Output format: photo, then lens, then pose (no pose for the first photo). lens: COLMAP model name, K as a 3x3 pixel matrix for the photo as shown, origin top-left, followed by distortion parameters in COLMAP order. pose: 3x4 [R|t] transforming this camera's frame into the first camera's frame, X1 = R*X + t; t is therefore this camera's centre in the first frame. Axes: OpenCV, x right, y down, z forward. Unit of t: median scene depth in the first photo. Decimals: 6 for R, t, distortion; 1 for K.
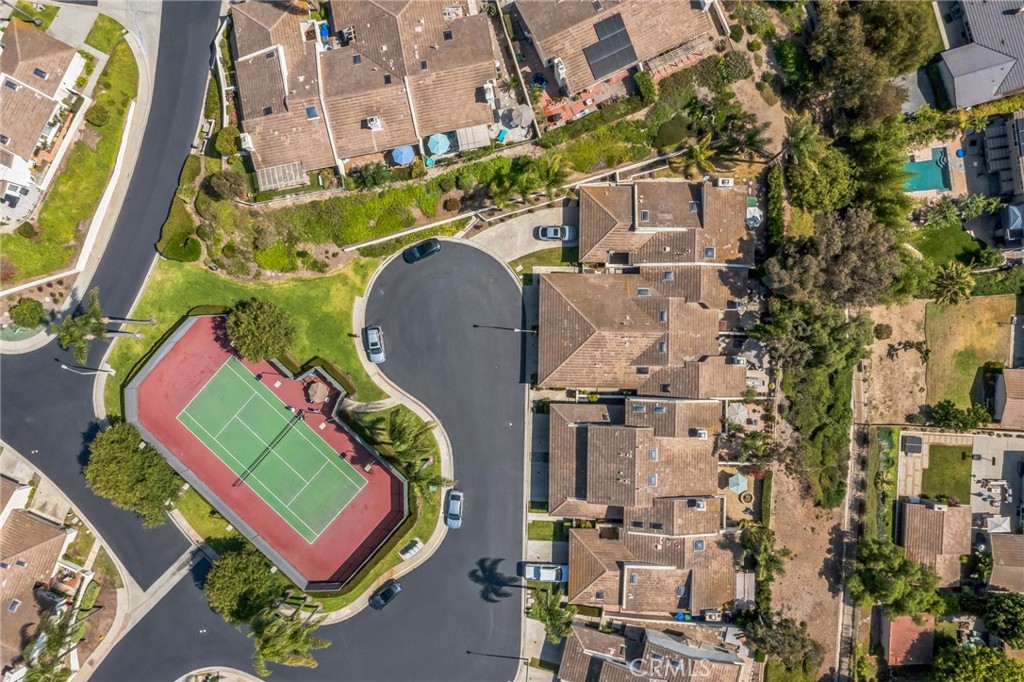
lens RADIAL K [[812.2, 0, 512.0], [0, 812.2, 341.0], [0, 0, 1]] dist [-0.010342, 0.001458]
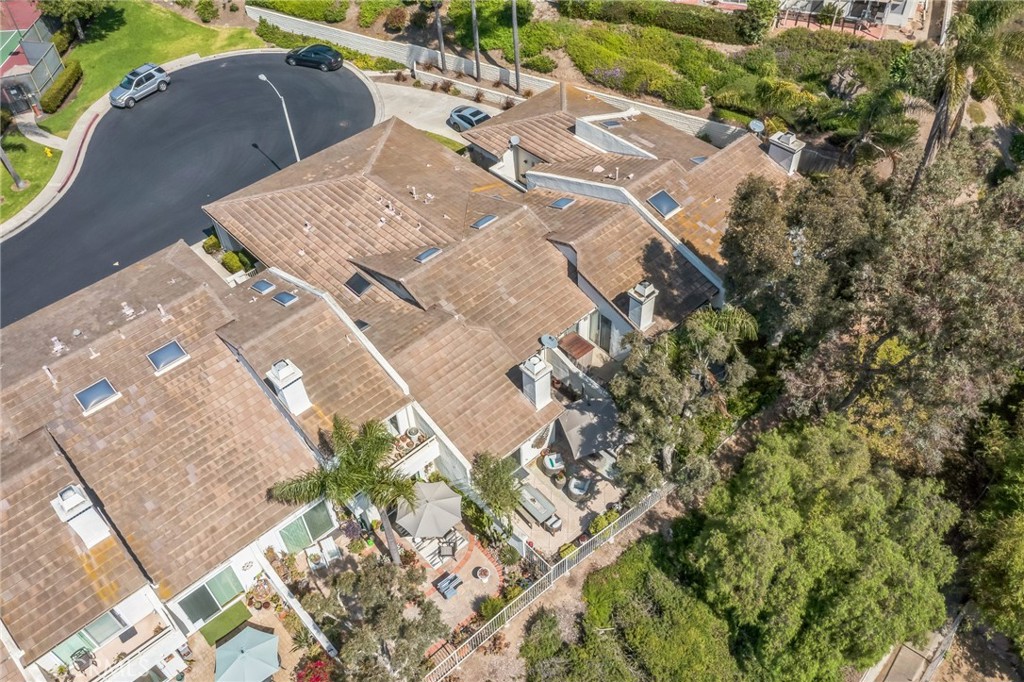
lens RADIAL K [[812.2, 0, 512.0], [0, 812.2, 341.0], [0, 0, 1]] dist [-0.010342, 0.001458]
pose [[0.691708, 0.535934, -0.484061, 0.427819], [-0.722163, 0.517580, -0.458903, 0.183477], [0.004598, 0.666998, 0.745046, 0.711227]]
